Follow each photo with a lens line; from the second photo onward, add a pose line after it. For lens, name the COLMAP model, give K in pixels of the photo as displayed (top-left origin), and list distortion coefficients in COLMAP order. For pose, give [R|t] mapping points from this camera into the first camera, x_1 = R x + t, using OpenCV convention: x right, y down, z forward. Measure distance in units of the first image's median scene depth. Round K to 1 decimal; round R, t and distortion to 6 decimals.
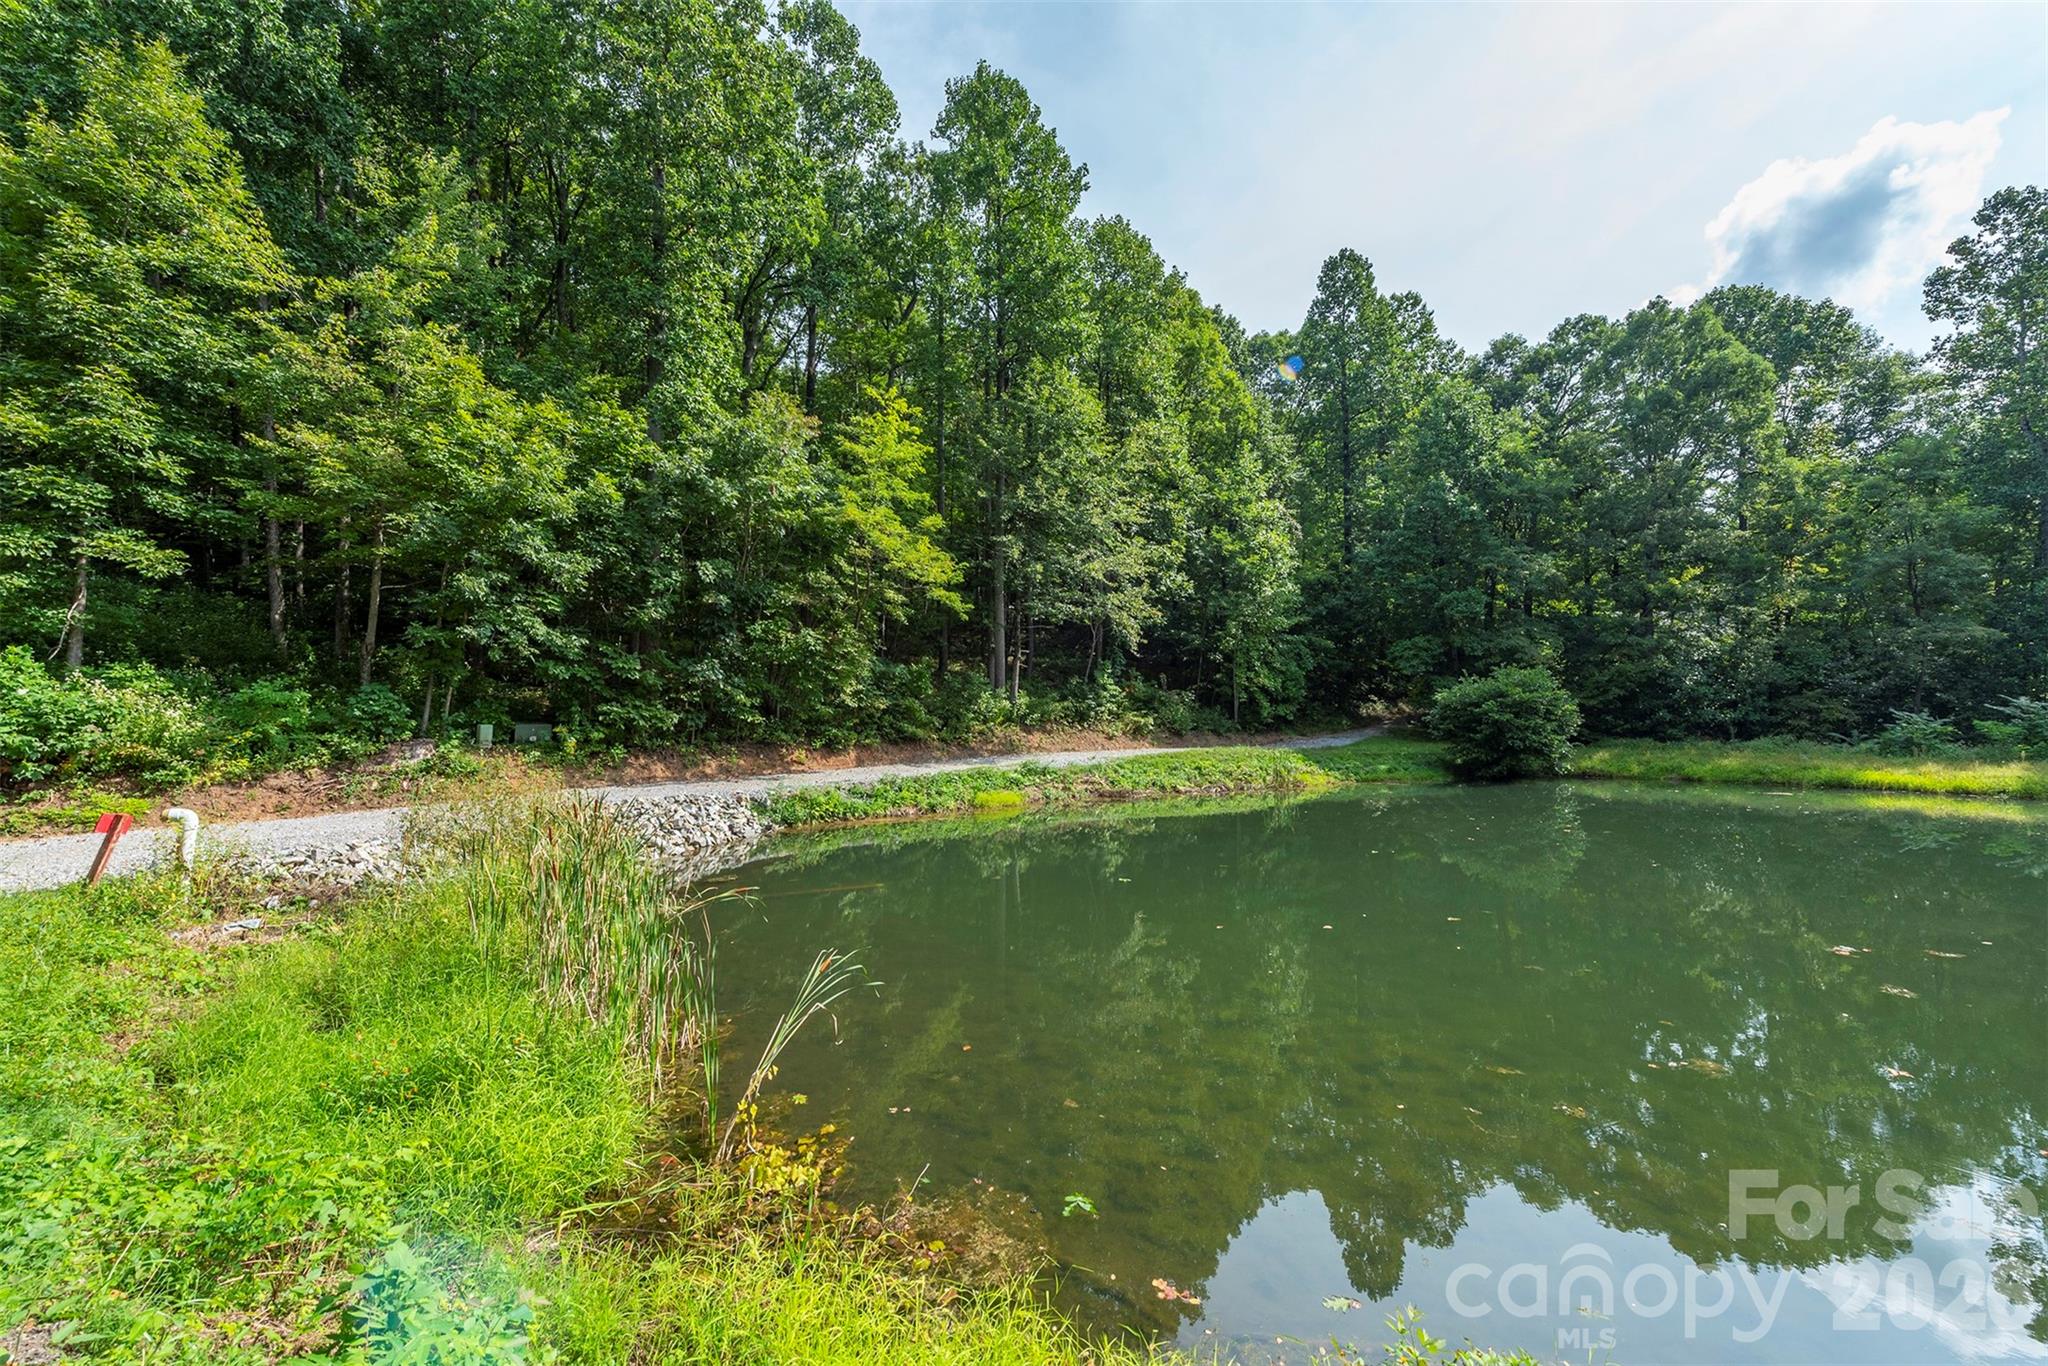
lens RADIAL K [[795.1, 0, 1023.9], [0, 795.1, 674.1], [0, 0, 1]] dist [0.014259, -0.004834]
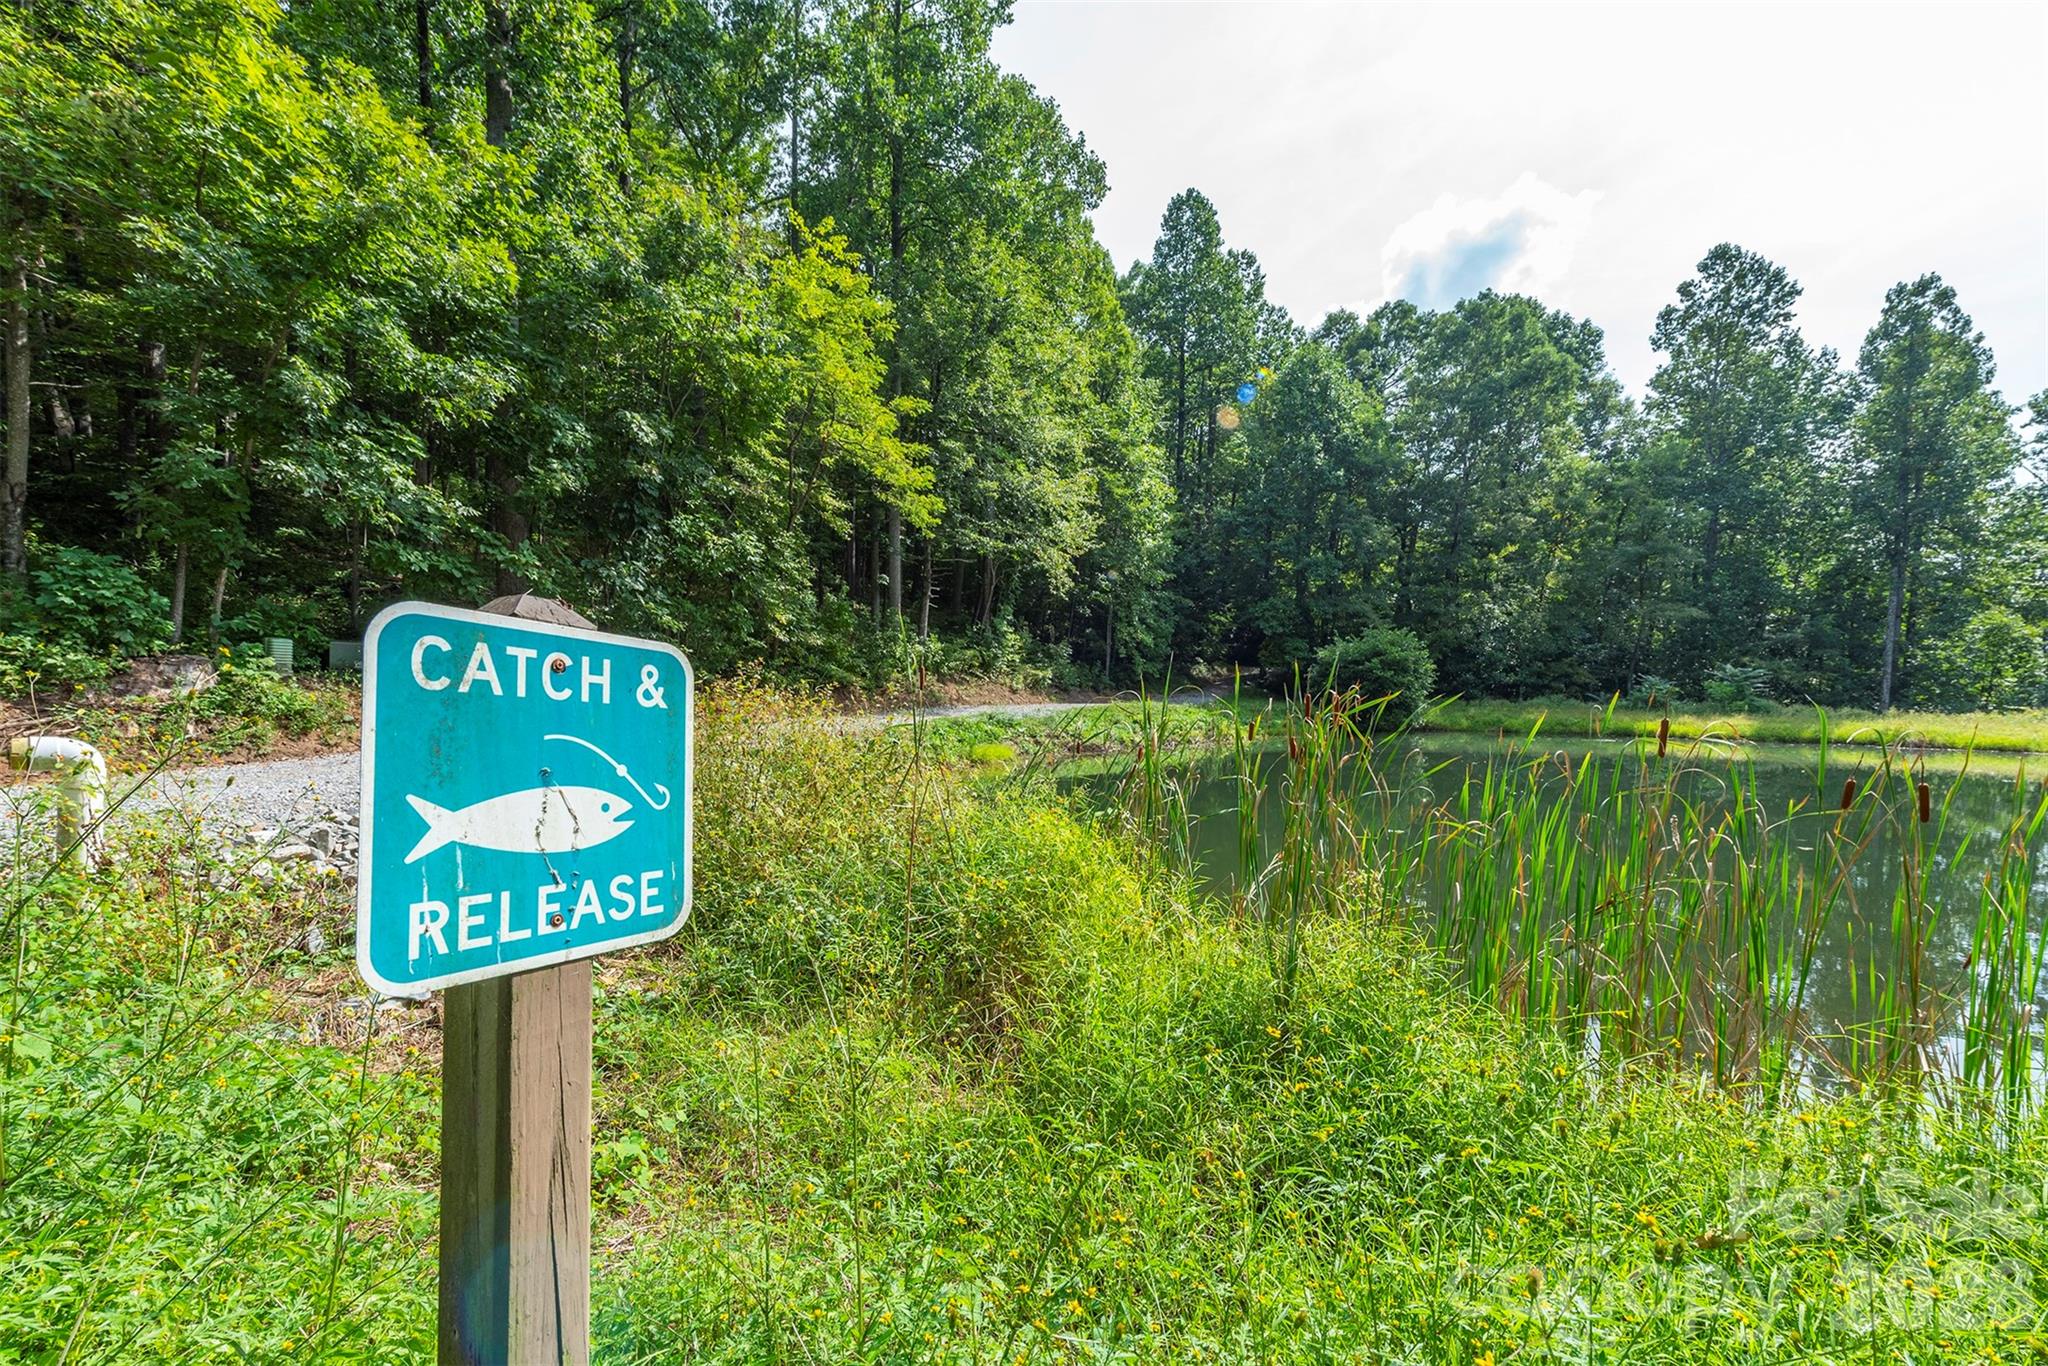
lens RADIAL K [[813.5, 0, 1013.0], [0, 813.5, 734.1], [0, 0, 1]] dist [0.013849, -0.004803]
pose [[0.942316, -0.006076, 0.334669, -0.203813], [-0.031481, 0.993794, 0.106684, 0.029322], [-0.333240, -0.111066, 0.936277, 0.125395]]
